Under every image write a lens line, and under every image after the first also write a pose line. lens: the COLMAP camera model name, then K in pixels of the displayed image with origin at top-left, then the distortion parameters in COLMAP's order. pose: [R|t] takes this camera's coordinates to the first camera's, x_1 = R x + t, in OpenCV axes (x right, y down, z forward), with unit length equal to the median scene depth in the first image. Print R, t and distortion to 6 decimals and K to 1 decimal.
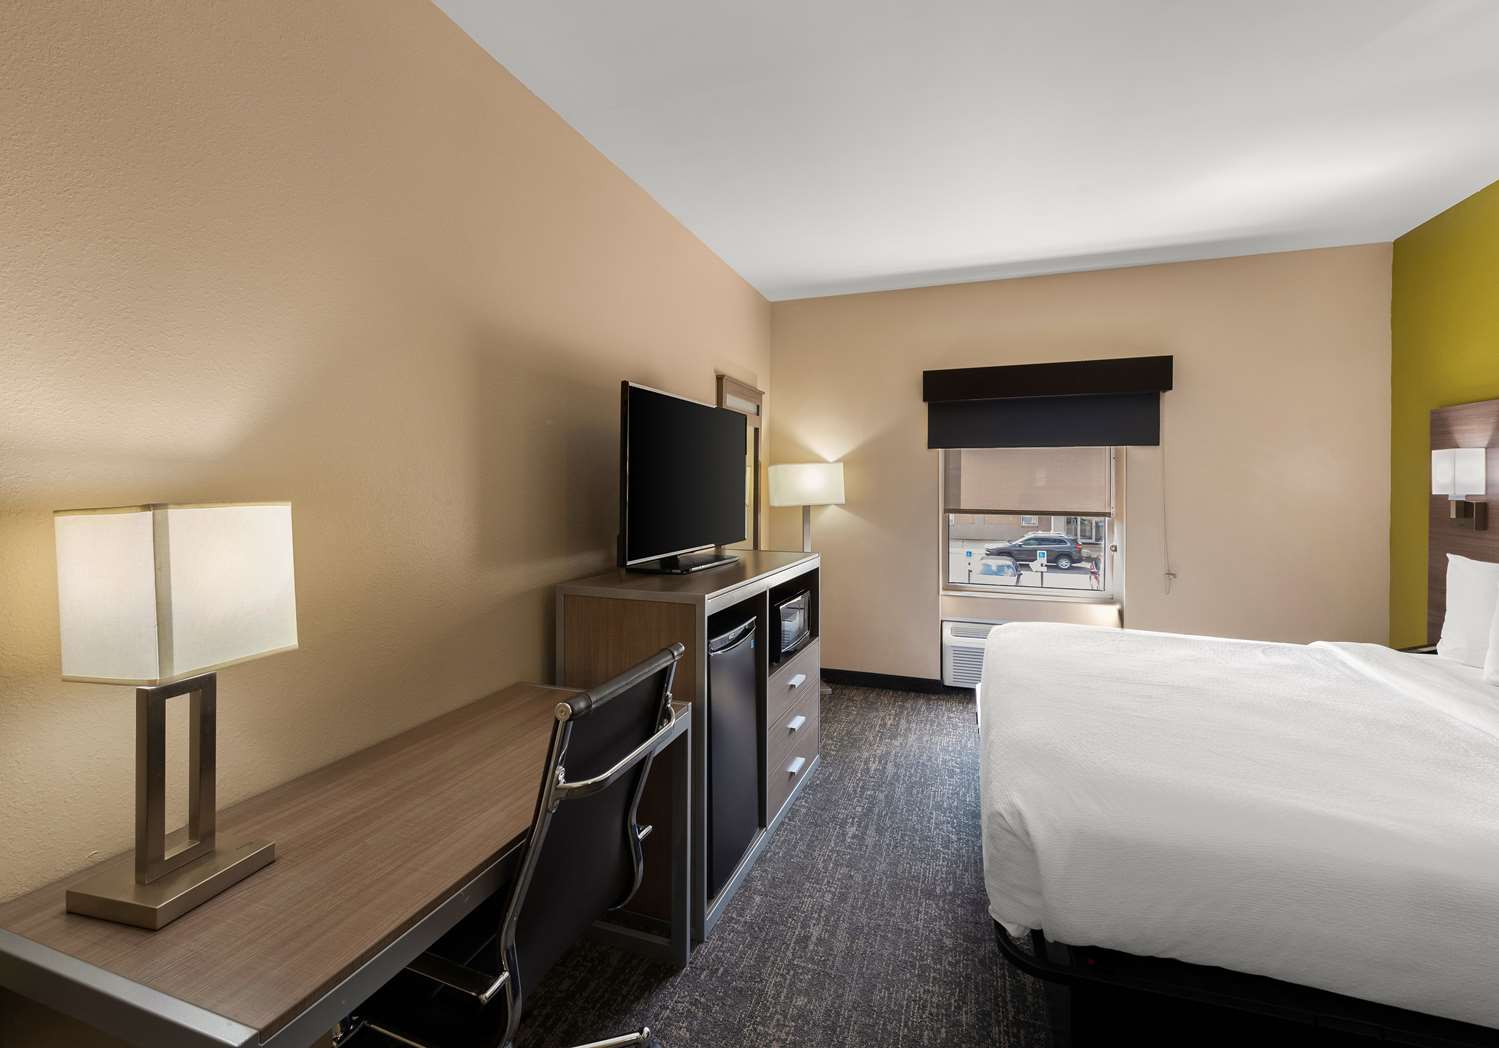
lens RADIAL K [[586.8, 0, 754.5], [0, 586.8, 489.4], [0, 0, 1]] dist [0.008076, -0.000119]
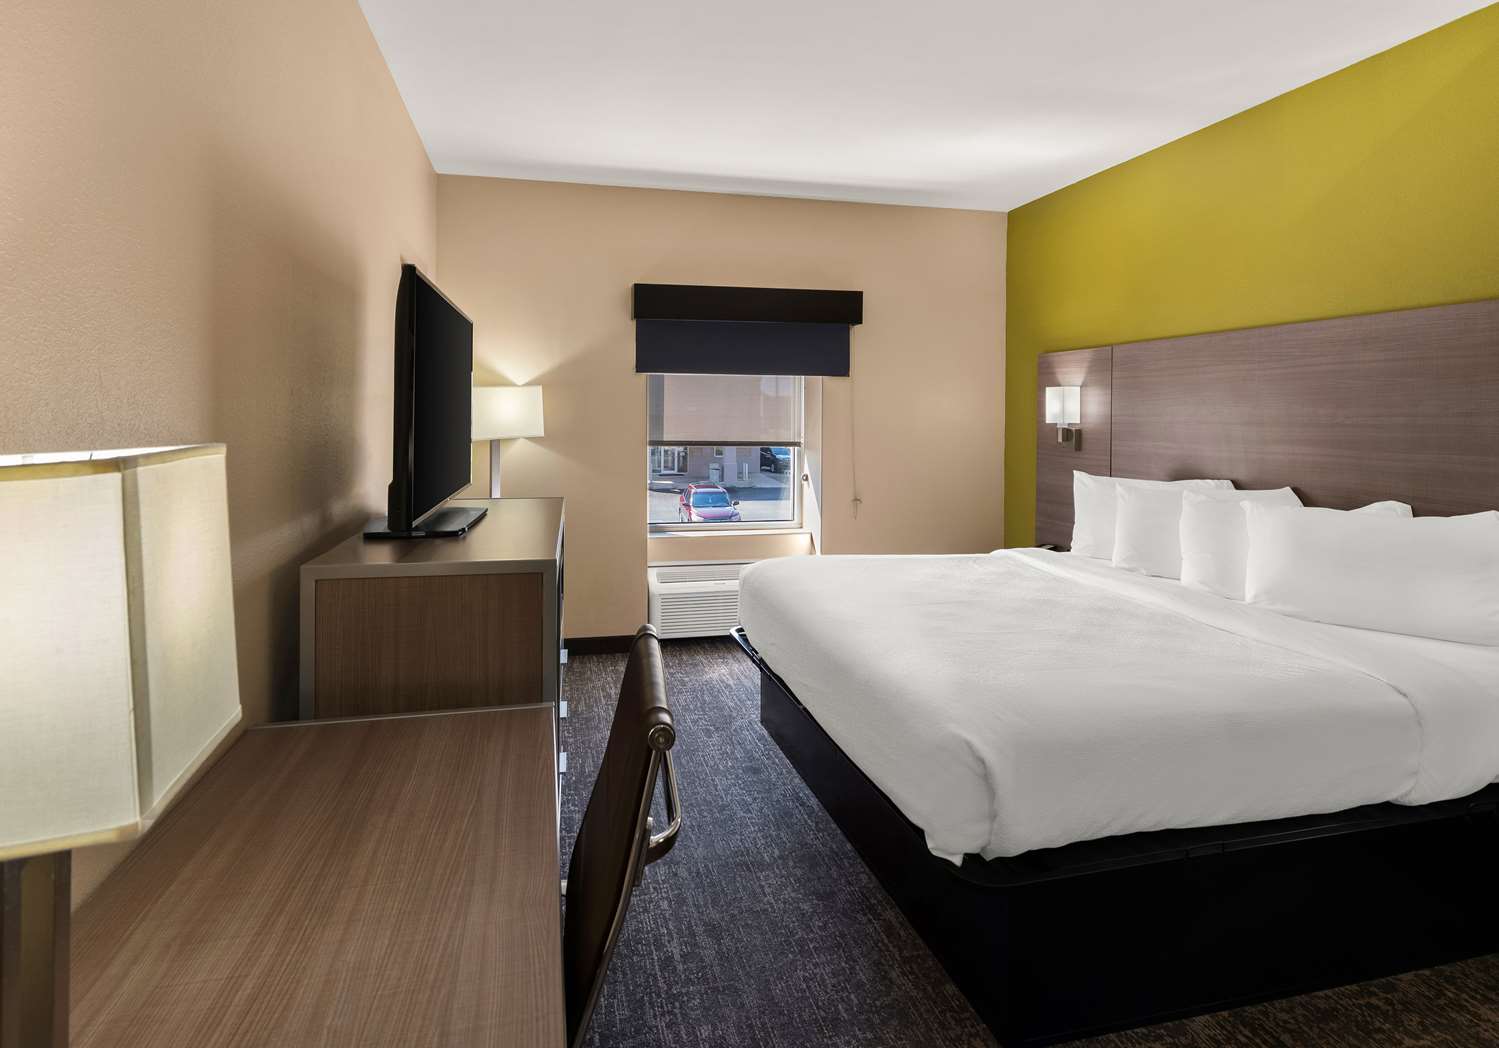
lens RADIAL K [[711.2, 0, 638.1], [0, 711.2, 421.4], [0, 0, 1]] dist [0.015275, -0.000809]
pose [[0.878358, -0.002616, 0.477997, -0.316694], [0.000532, 0.999990, 0.004496, -0.002147], [-0.478003, -0.003695, 0.878350, 0.099102]]
